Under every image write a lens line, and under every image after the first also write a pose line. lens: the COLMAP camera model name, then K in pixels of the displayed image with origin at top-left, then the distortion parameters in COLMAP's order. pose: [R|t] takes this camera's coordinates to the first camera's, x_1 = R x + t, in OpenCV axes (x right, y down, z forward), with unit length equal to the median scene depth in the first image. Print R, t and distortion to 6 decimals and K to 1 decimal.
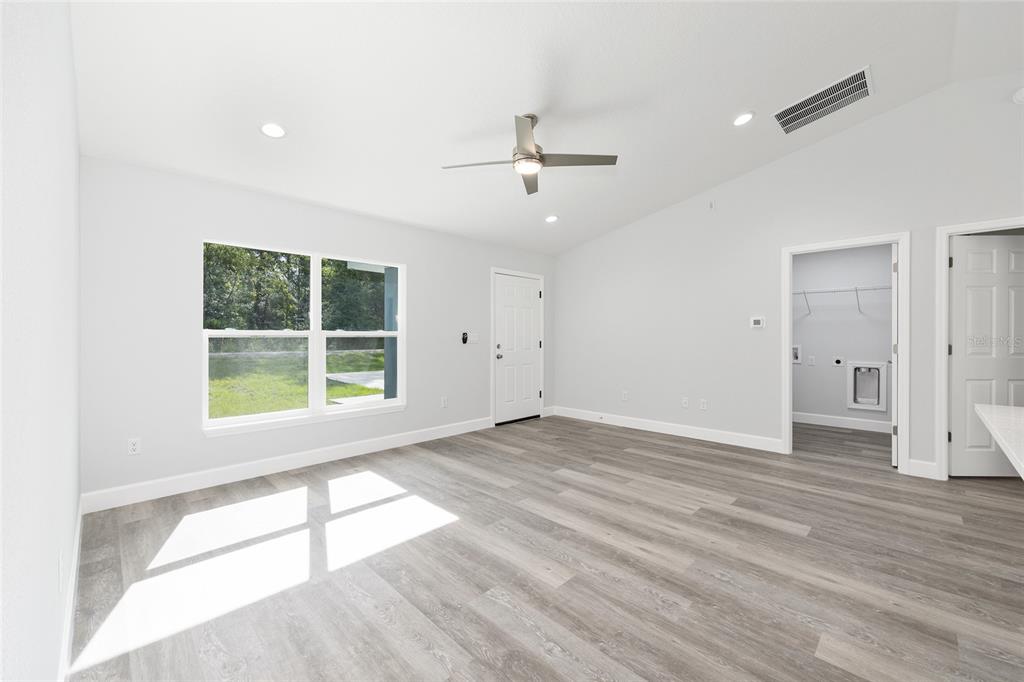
lens RADIAL K [[410.7, 0, 516.9], [0, 410.7, 337.3], [0, 0, 1]] dist [-0.000531, 0.000304]
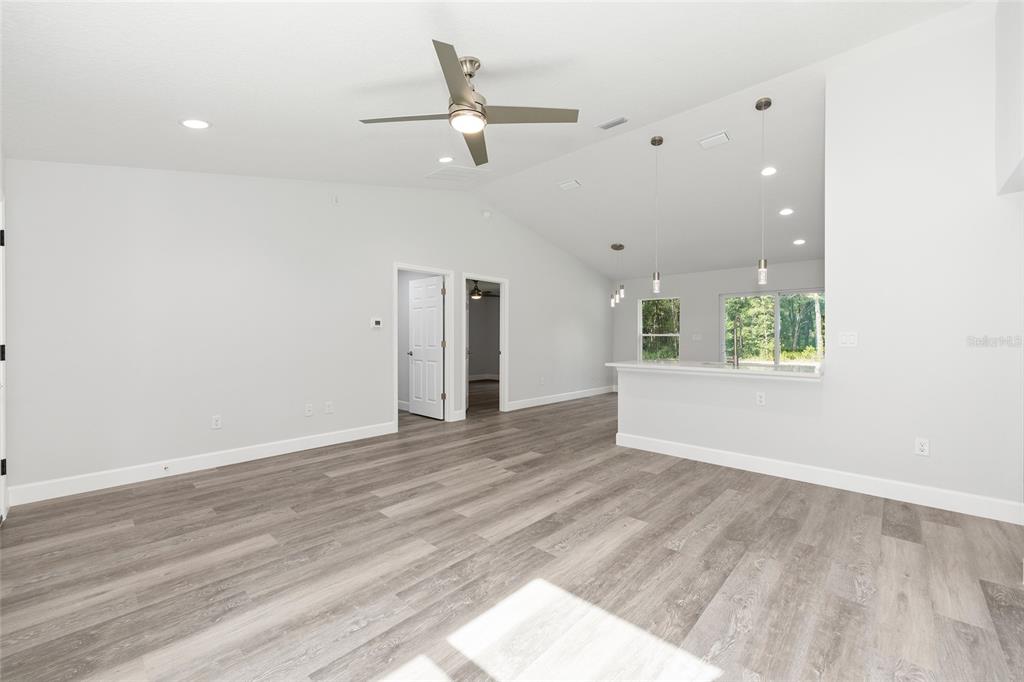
lens RADIAL K [[410.7, 0, 516.9], [0, 410.7, 337.3], [0, 0, 1]] dist [-0.000531, 0.000304]
pose [[-0.036959, 0.001428, 0.999316, -0.803232], [-0.000848, 0.999999, -0.001461, 0.006439], [-0.999316, -0.000901, -0.036958, 0.971948]]
